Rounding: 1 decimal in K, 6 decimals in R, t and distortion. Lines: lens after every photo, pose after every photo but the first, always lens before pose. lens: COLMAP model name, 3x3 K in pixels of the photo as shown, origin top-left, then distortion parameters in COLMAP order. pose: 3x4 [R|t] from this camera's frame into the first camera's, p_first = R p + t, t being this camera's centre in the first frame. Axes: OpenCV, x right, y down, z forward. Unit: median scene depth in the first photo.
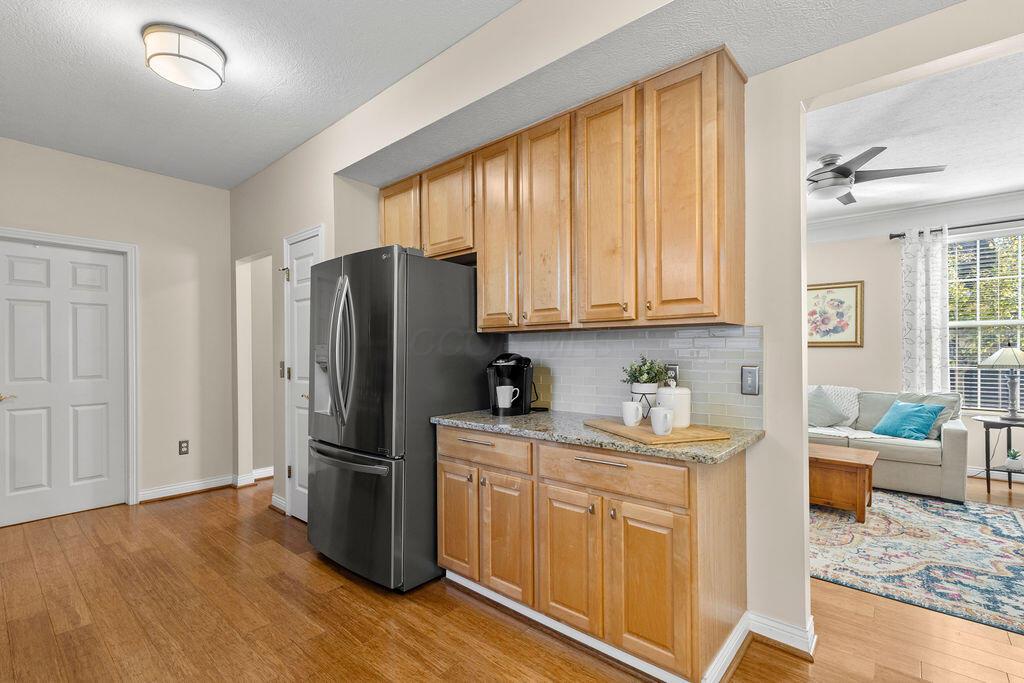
lens RADIAL K [[464.6, 0, 512.6], [0, 464.6, 352.1], [0, 0, 1]] dist [0.006356, -0.000516]
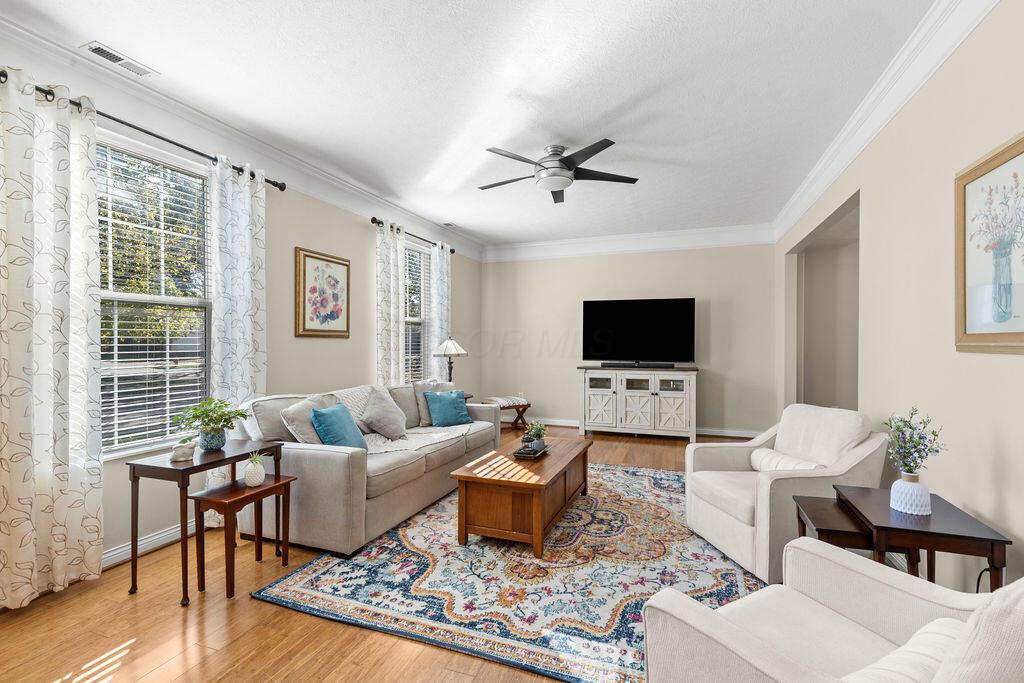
lens RADIAL K [[452.3, 0, 527.0], [0, 452.3, 342.7], [0, 0, 1]] dist [0.002077, 0.000382]
pose [[-0.366384, 0.004737, 0.930452, -0.249102], [0.000887, 0.999988, -0.004742, 0.004240], [-0.930463, -0.000912, -0.366384, 1.760044]]
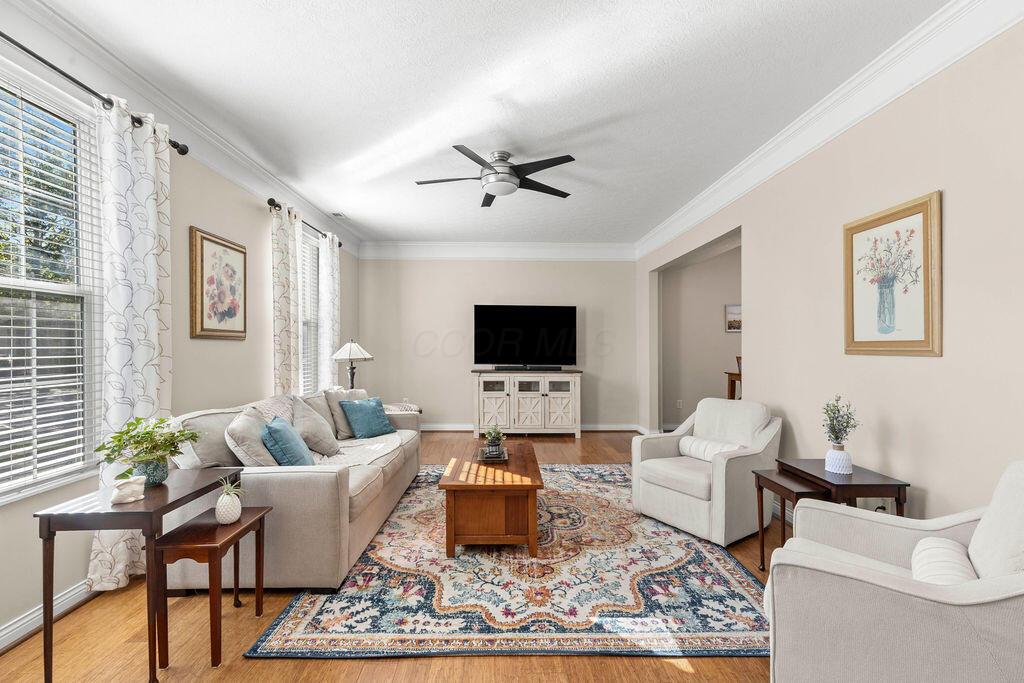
lens RADIAL K [[459.0, 0, 513.6], [0, 459.0, 346.3], [0, 0, 1]] dist [0.003359, 0.000350]
pose [[-0.676753, 0.002638, 0.736206, -0.084904], [-0.001345, 0.999987, -0.004820, 0.003895], [-0.736209, -0.004252, -0.676741, 2.064112]]
